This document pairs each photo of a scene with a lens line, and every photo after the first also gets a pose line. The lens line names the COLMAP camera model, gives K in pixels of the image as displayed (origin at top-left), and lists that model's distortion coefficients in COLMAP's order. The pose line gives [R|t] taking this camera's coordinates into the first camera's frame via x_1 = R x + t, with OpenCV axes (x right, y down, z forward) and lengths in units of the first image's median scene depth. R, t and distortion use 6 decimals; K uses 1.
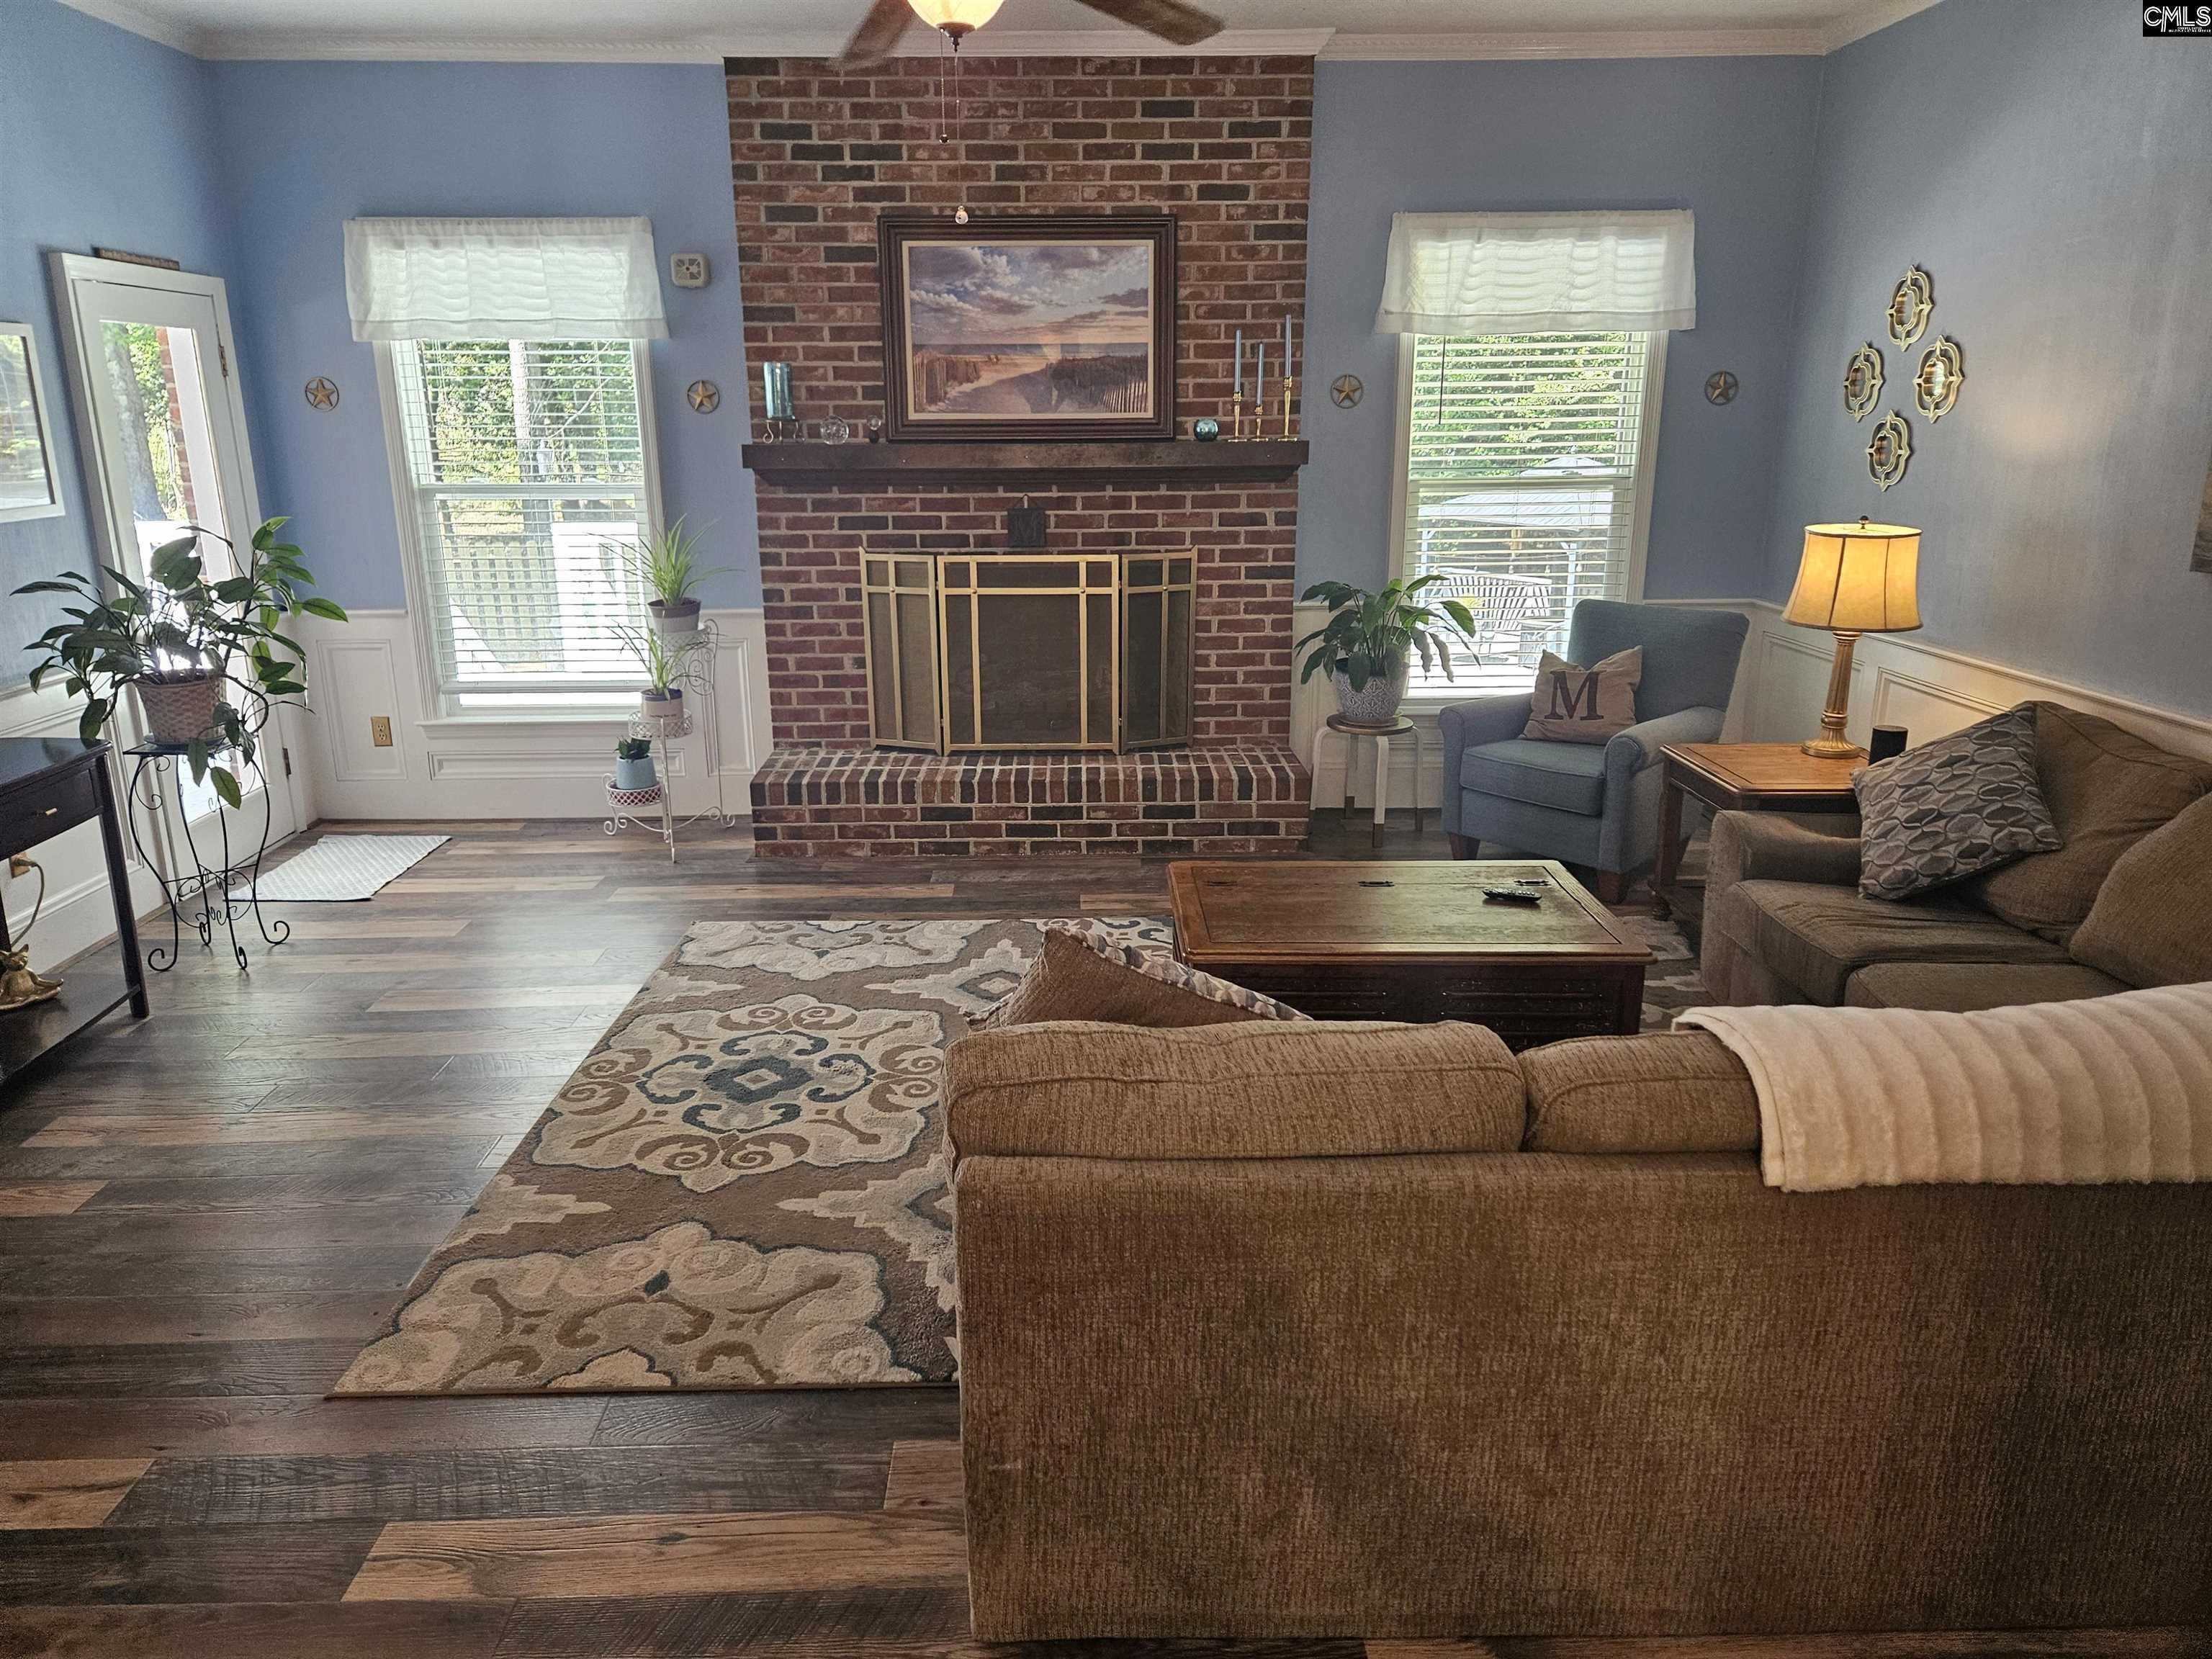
lens RADIAL K [[1483.3, 0, 1094.5], [0, 1483.3, 834.6], [0, 0, 1]] dist [0.058094, -0.043217]
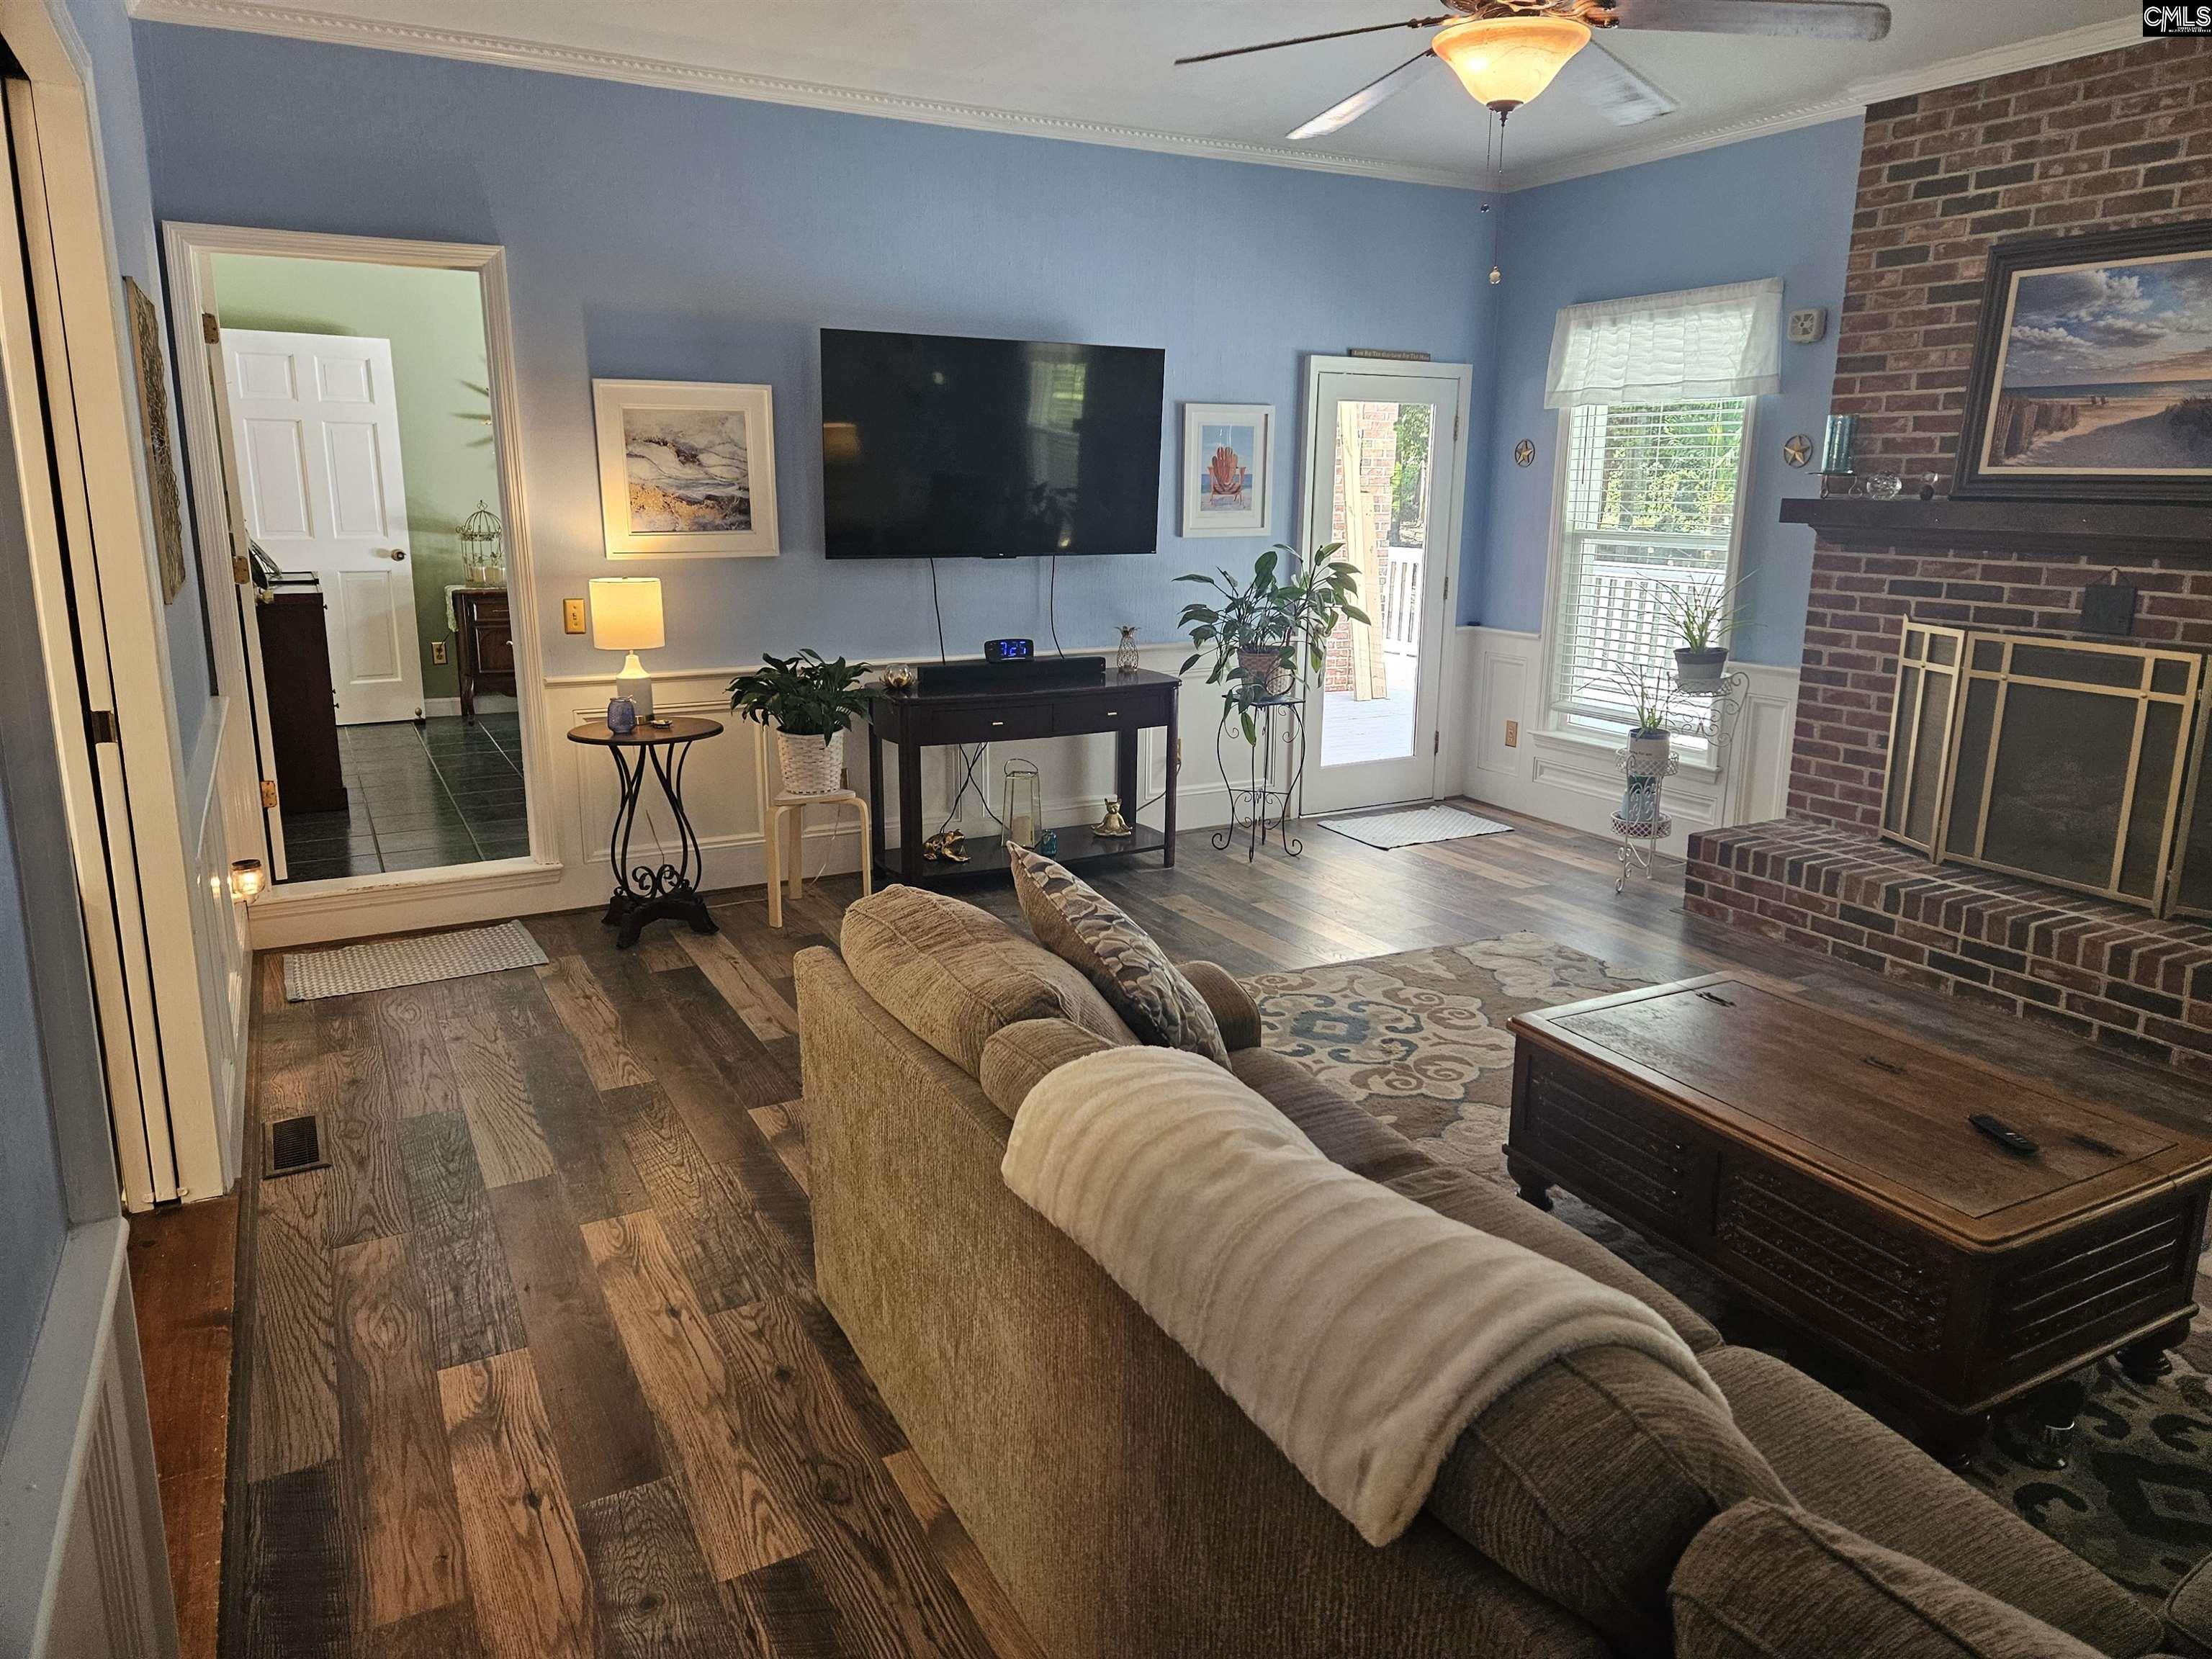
lens RADIAL K [[1483.3, 0, 1090.7], [0, 1483.3, 819.6], [0, 0, 1]] dist [0.058094, -0.043217]
pose [[0.446991, 0.214521, -0.868435, 0.451548], [-0.260512, 0.959956, 0.103041, -0.042153], [0.855764, 0.180179, 0.484978, 0.171881]]
